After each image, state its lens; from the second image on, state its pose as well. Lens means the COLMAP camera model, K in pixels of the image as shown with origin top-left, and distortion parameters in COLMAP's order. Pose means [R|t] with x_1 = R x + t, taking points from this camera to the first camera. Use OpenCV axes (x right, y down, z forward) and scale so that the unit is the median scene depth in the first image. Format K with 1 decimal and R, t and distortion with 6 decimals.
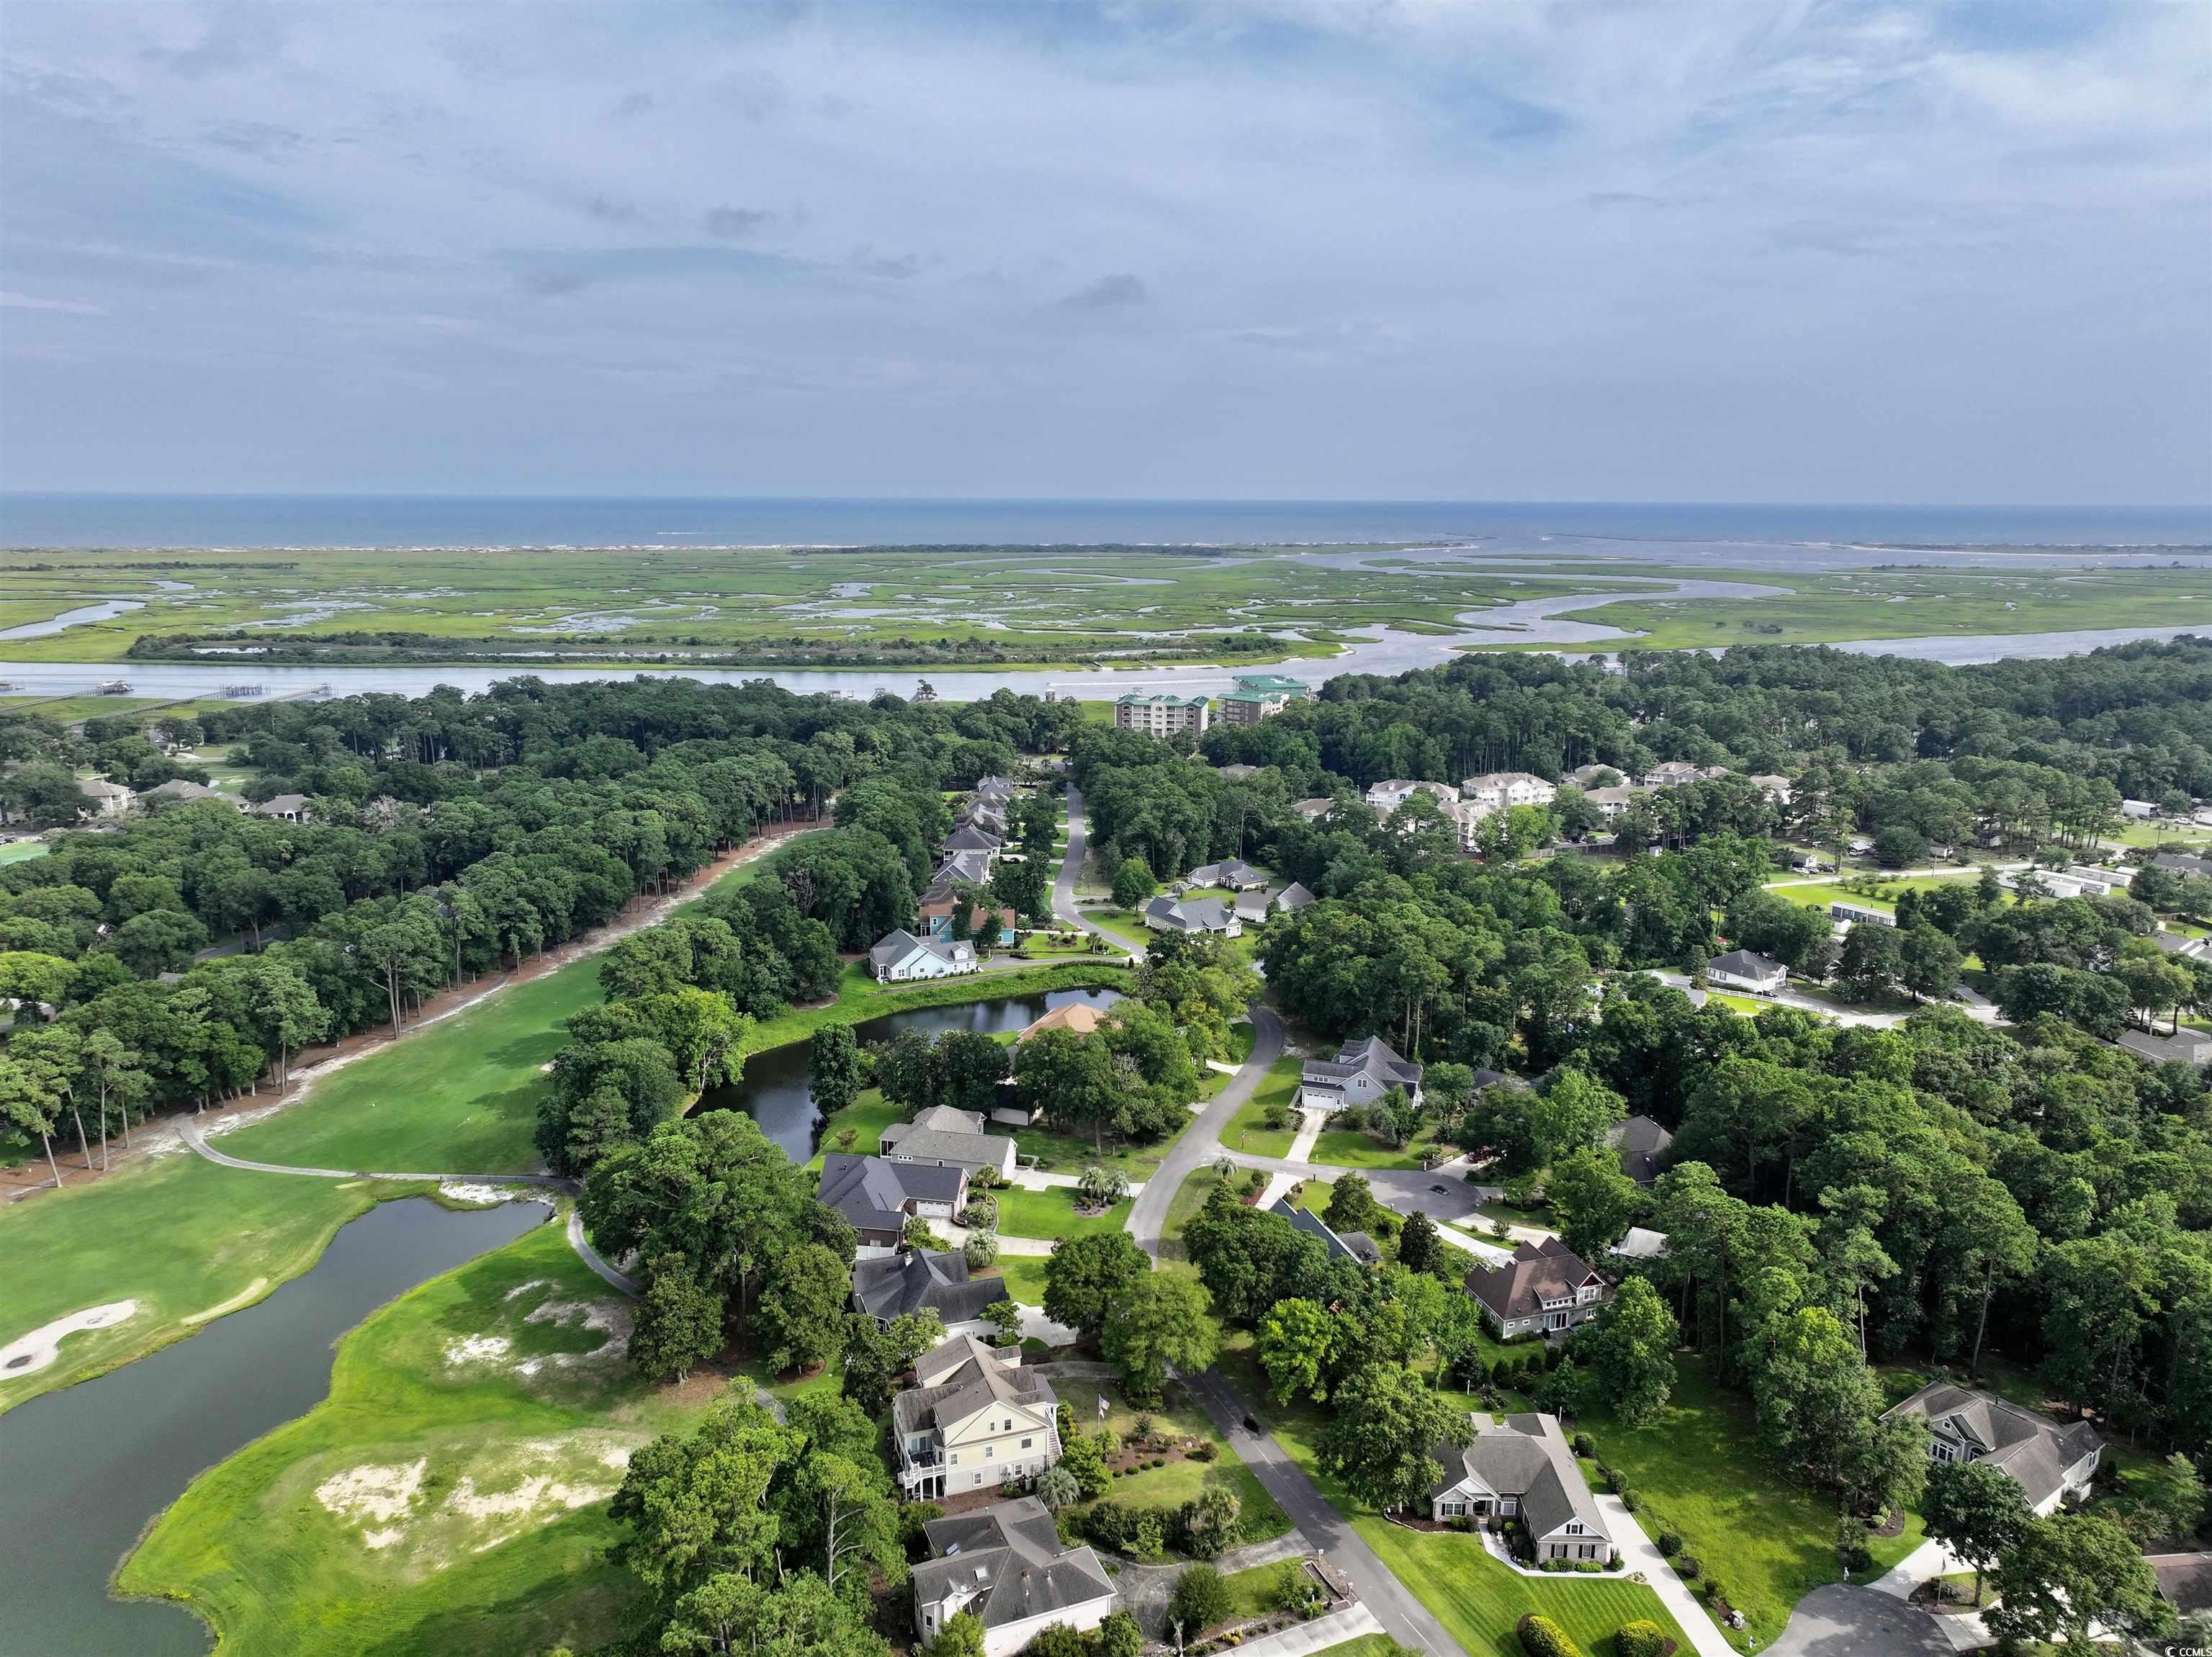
lens RADIAL K [[1545.9, 0, 1109.1], [0, 1545.9, 824.7], [0, 0, 1]] dist [0.008292, 0.011075]
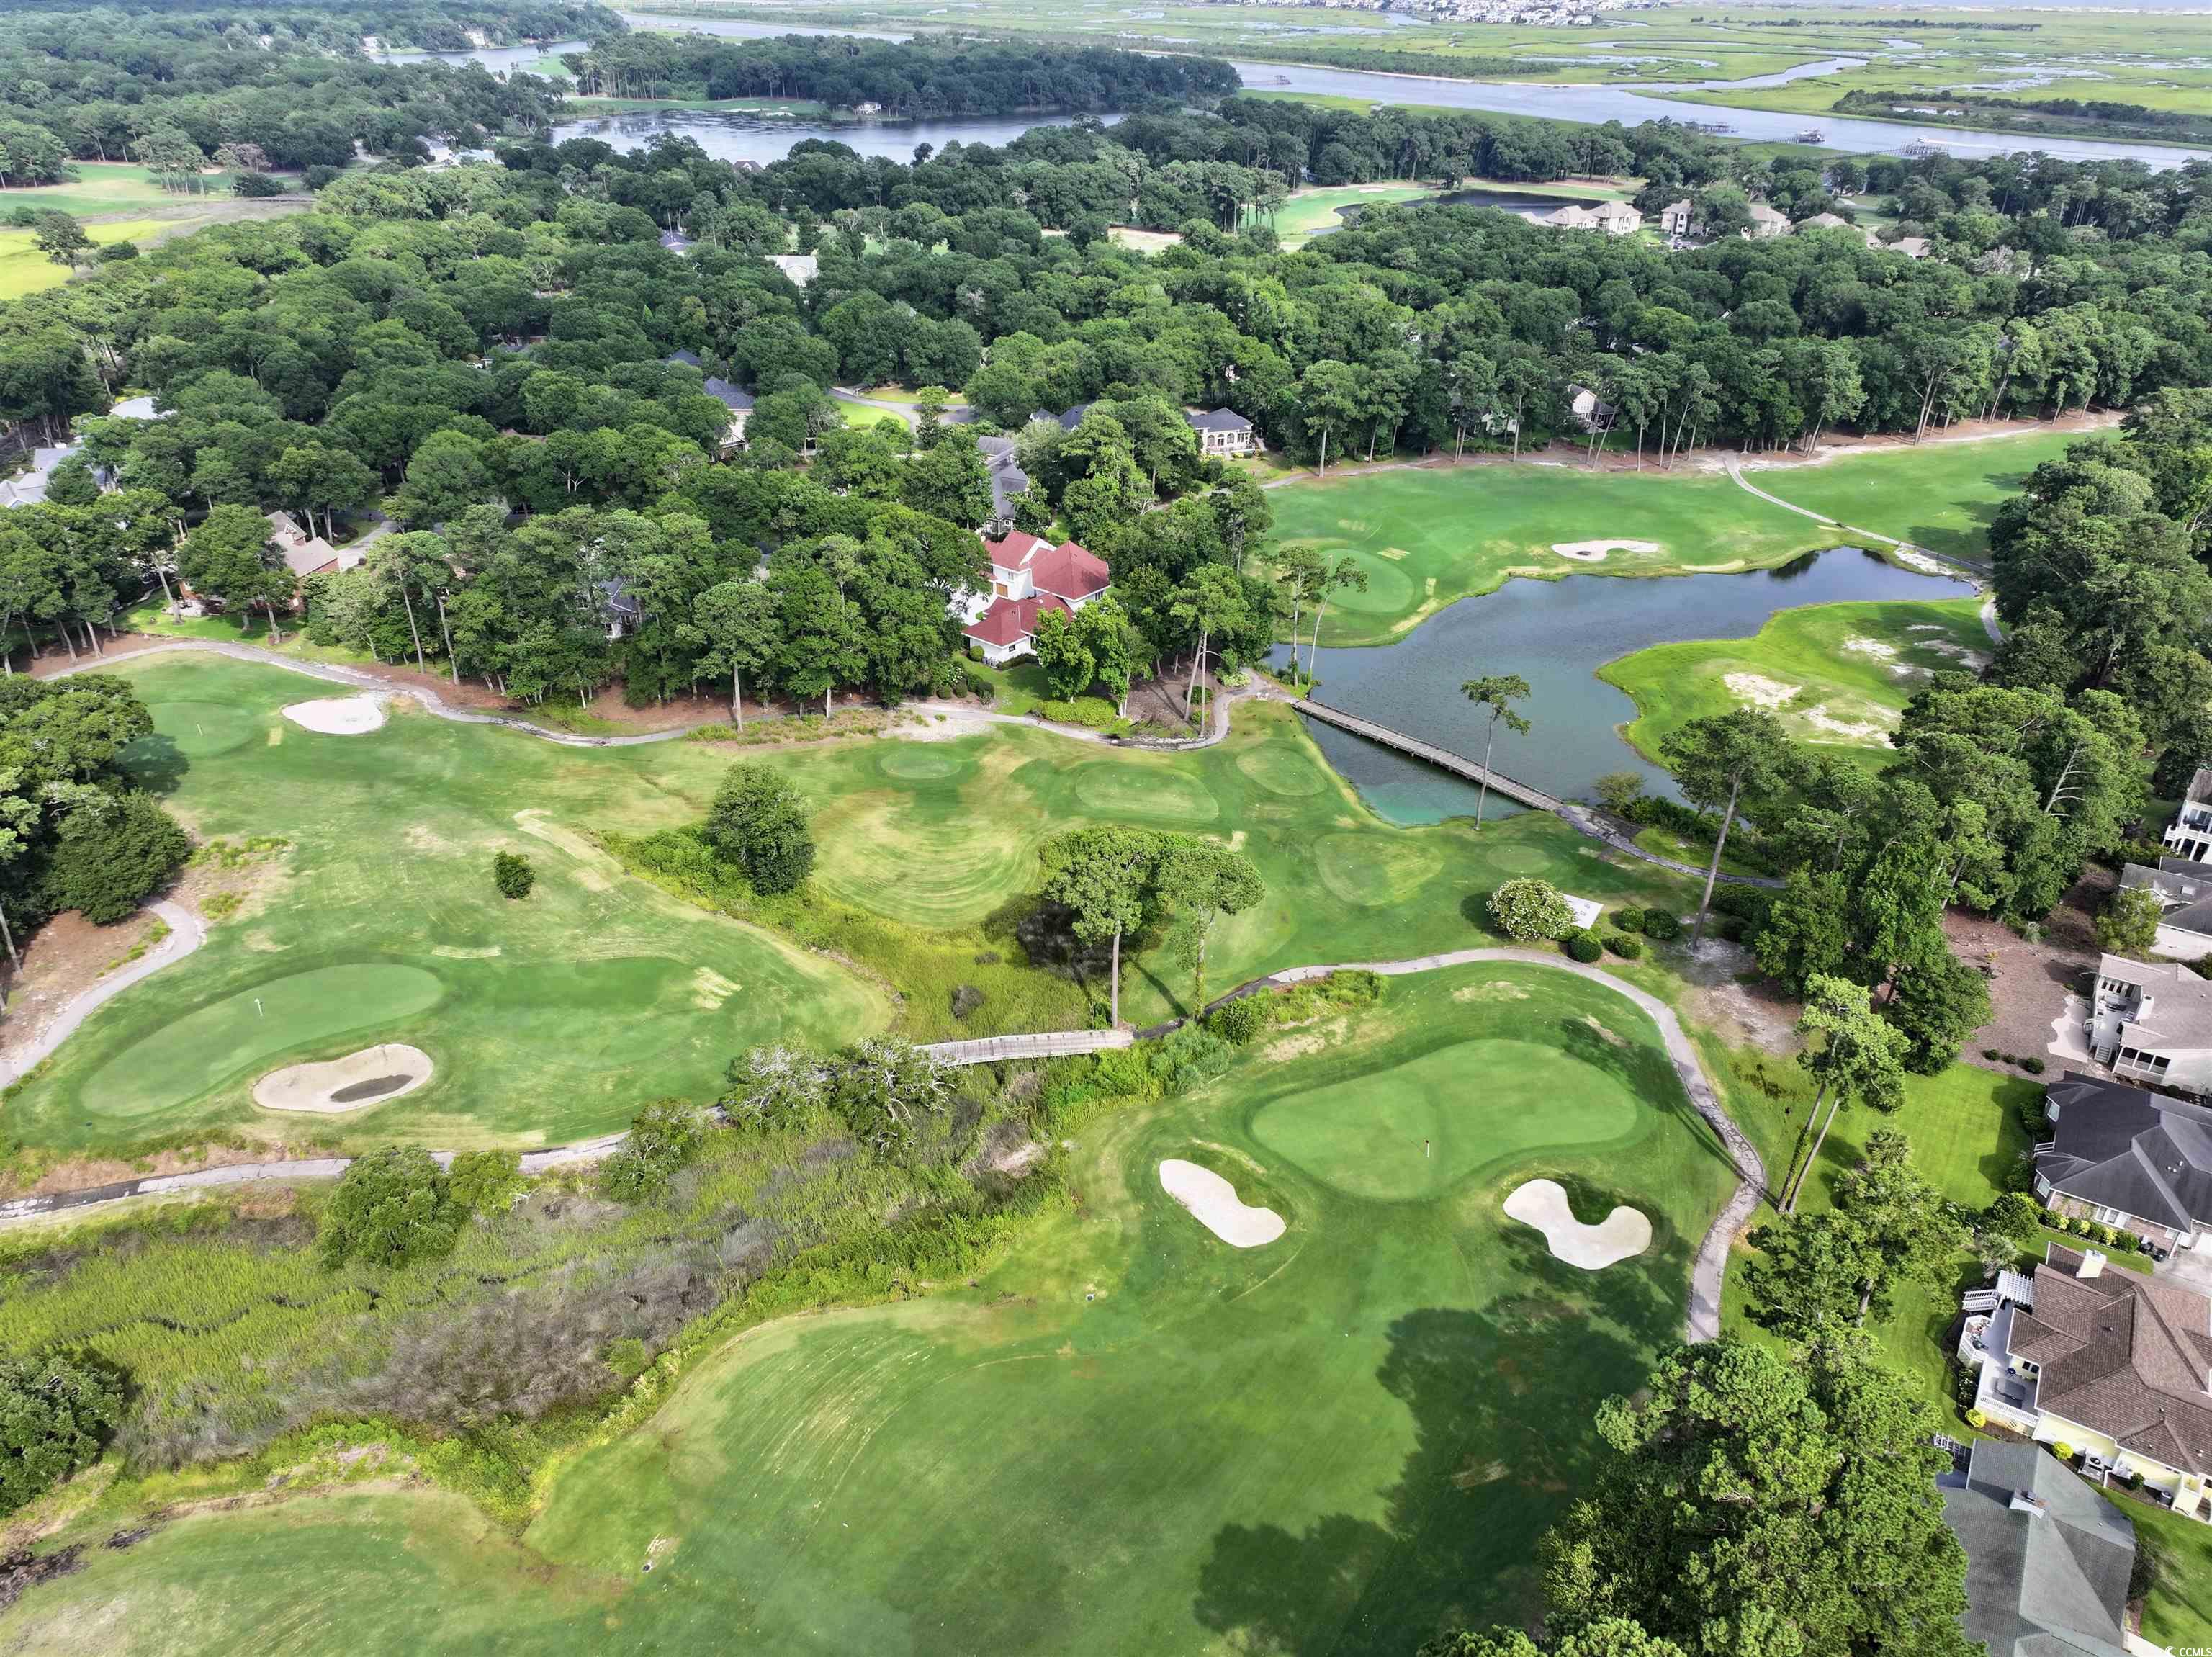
lens RADIAL K [[1545.9, 0, 1109.8], [0, 1545.9, 830.5], [0, 0, 1]] dist [0.008292, 0.011075]
pose [[0.566614, 0.406762, -0.716584, 0.105884], [-0.172383, 0.908932, 0.379640, 0.052956], [0.805750, -0.091582, 0.585133, -0.126975]]
